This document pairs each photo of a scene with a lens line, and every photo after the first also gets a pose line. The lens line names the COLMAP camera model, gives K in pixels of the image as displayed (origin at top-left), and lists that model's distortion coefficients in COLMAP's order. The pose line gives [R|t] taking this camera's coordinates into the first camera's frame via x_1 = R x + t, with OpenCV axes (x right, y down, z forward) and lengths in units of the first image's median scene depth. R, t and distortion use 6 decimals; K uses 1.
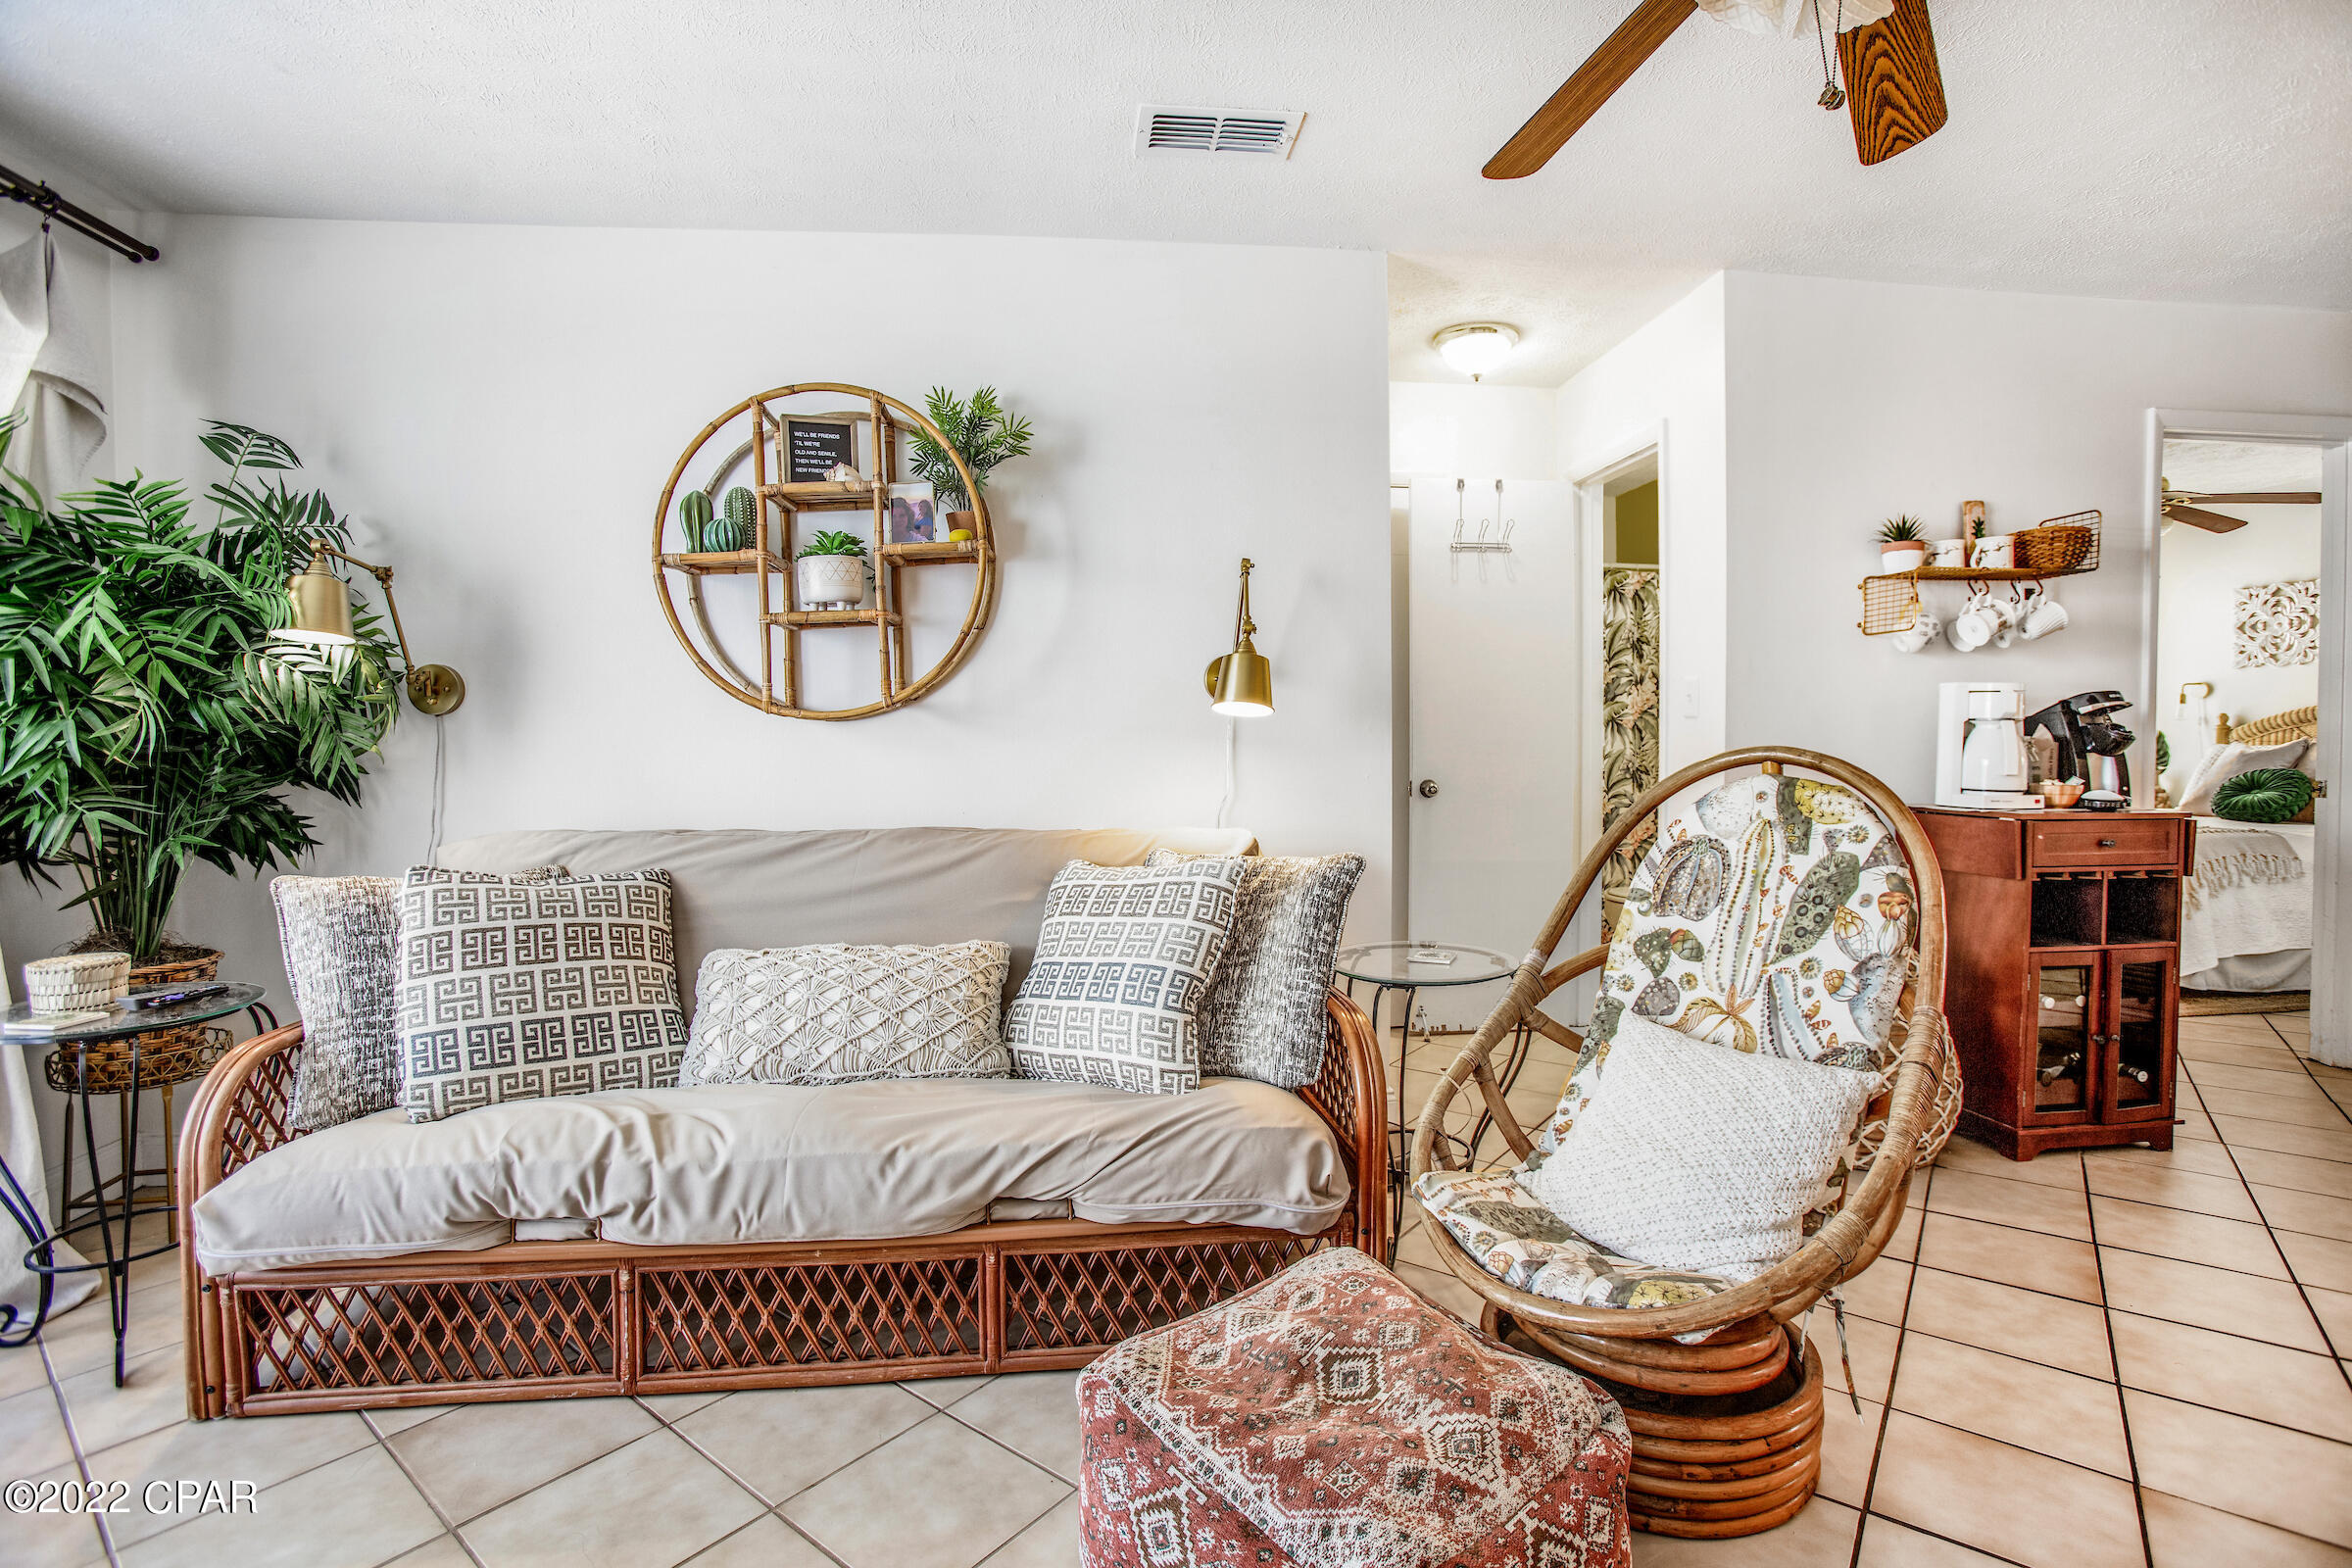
lens RADIAL K [[1108.6, 0, 1137.0], [0, 1108.6, 782.9], [0, 0, 1]] dist [-0.033537, 0.007181]
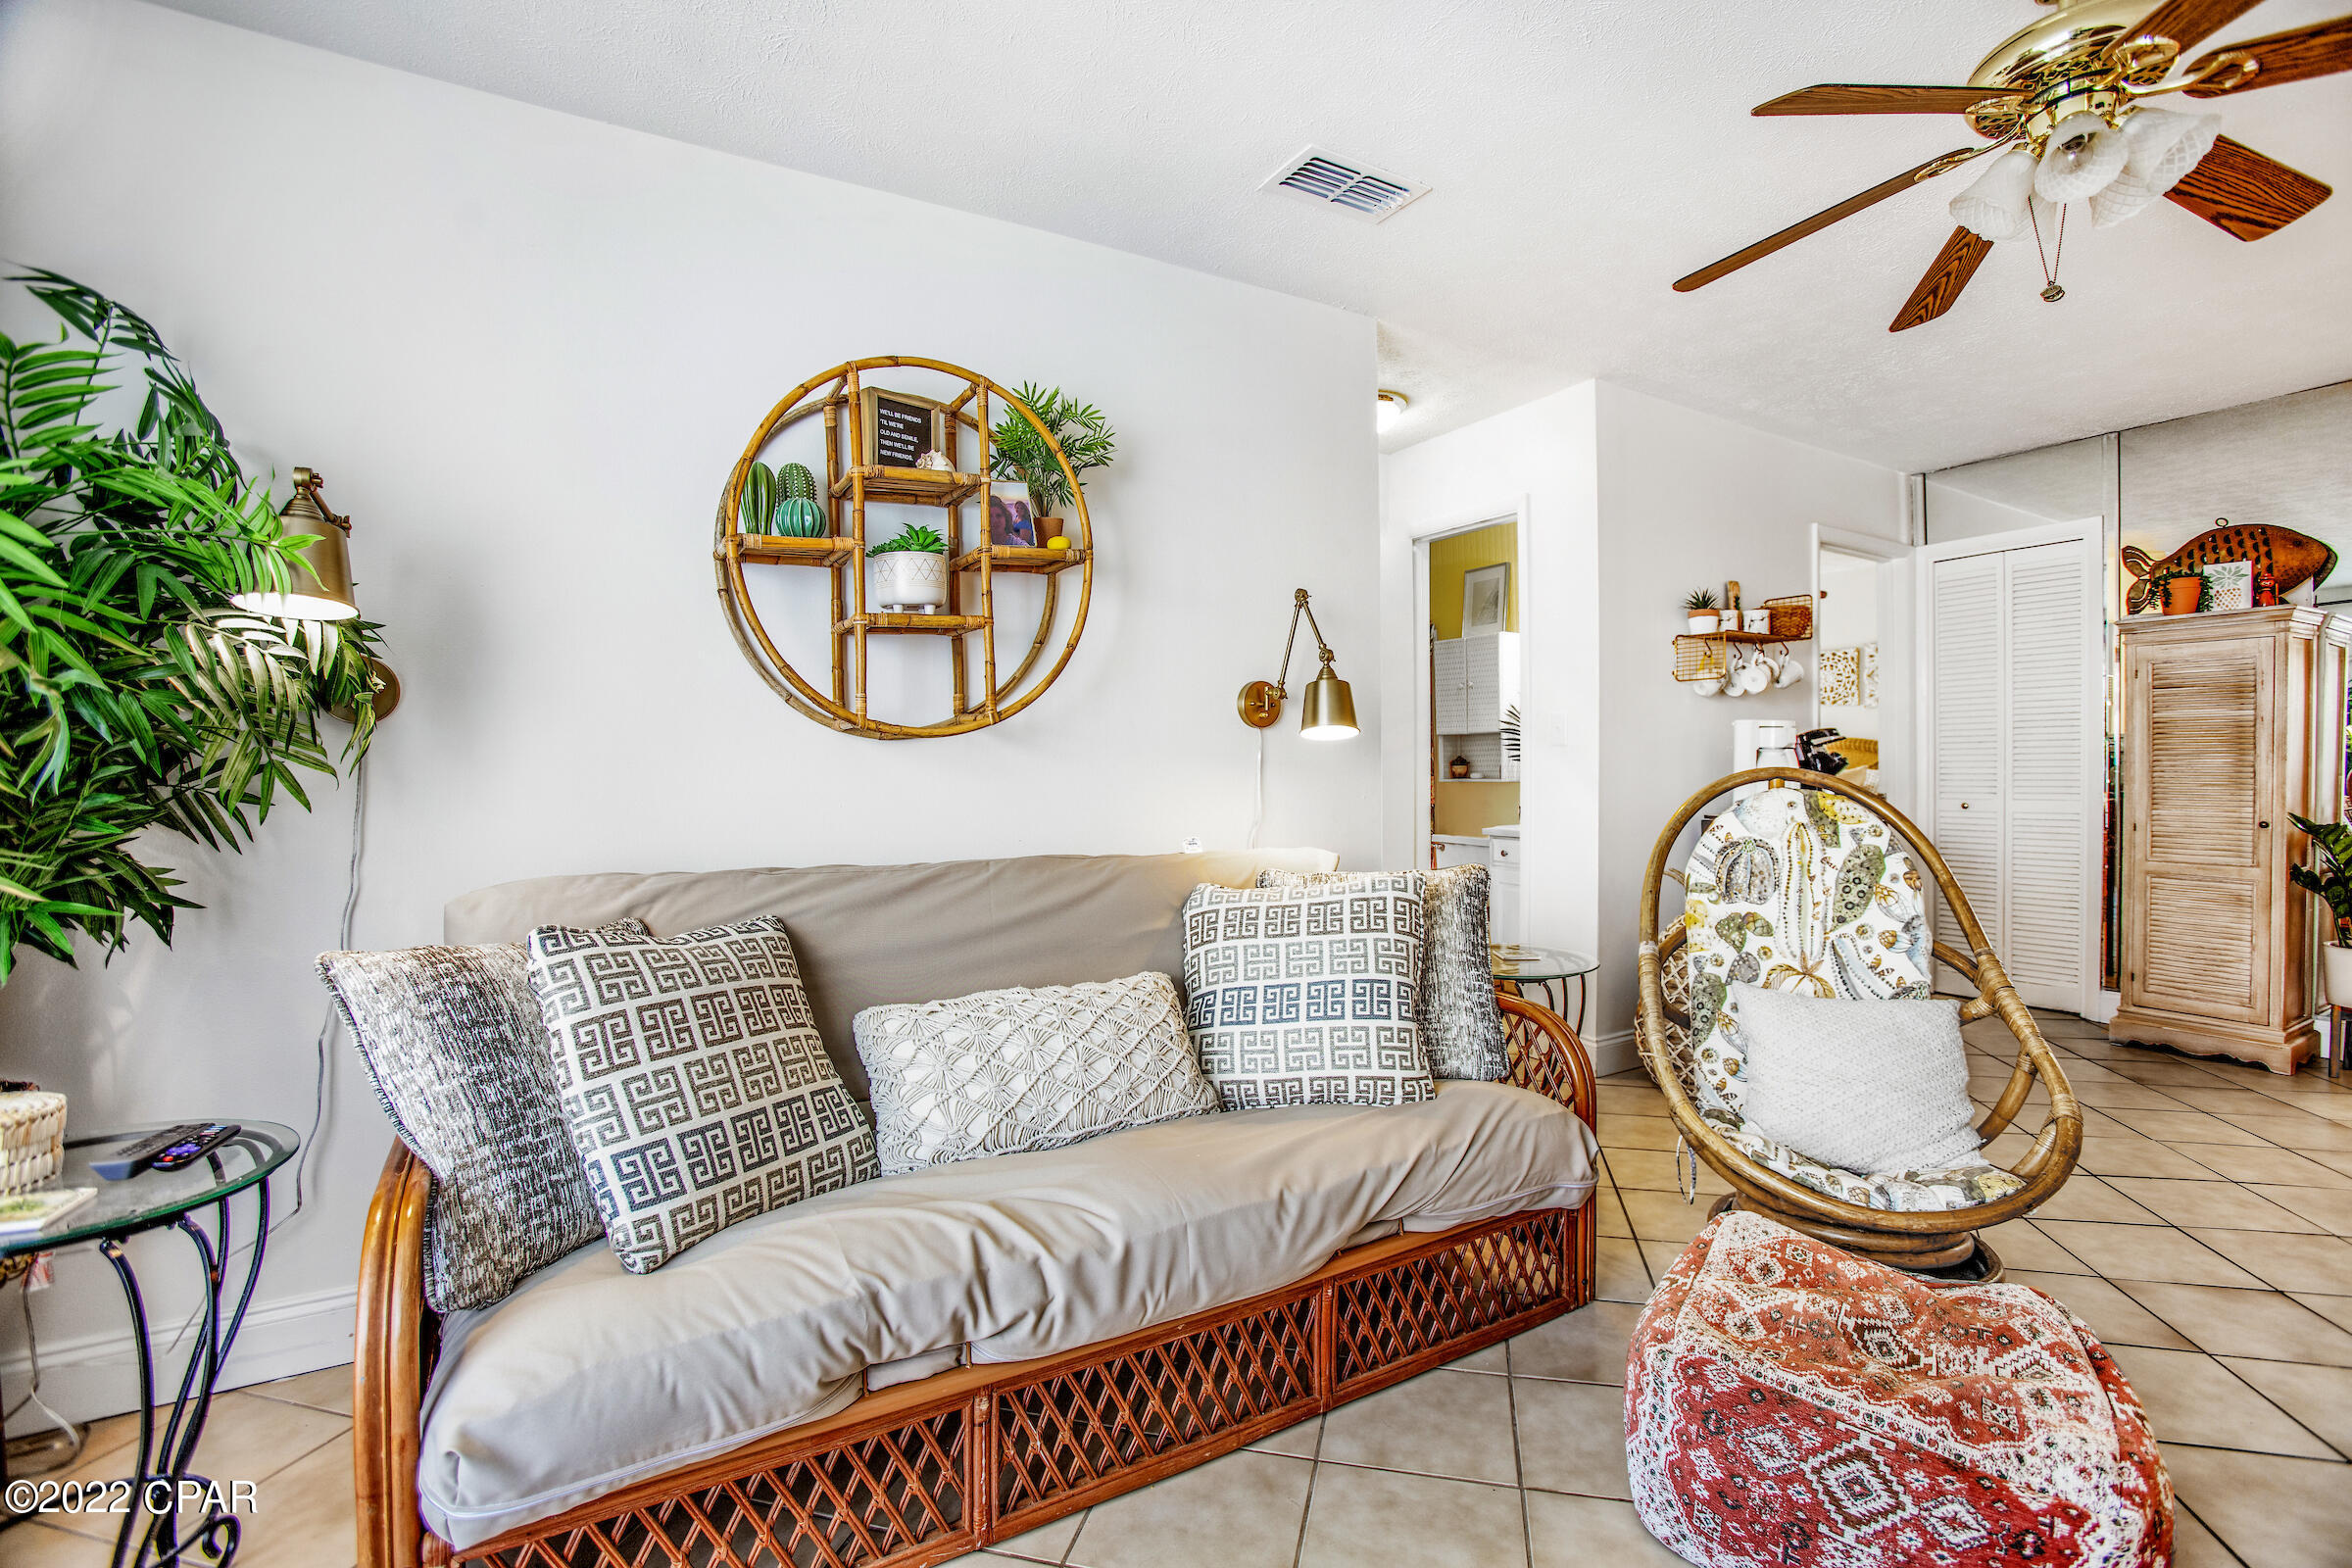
lens RADIAL K [[1108.6, 0, 1130.0], [0, 1108.6, 774.0], [0, 0, 1]] dist [-0.033537, 0.007181]
pose [[0.905806, -0.002405, 0.423685, -0.563492], [0.020254, 0.999086, -0.037631, 0.009390], [-0.423208, 0.042667, 0.905027, 0.151198]]
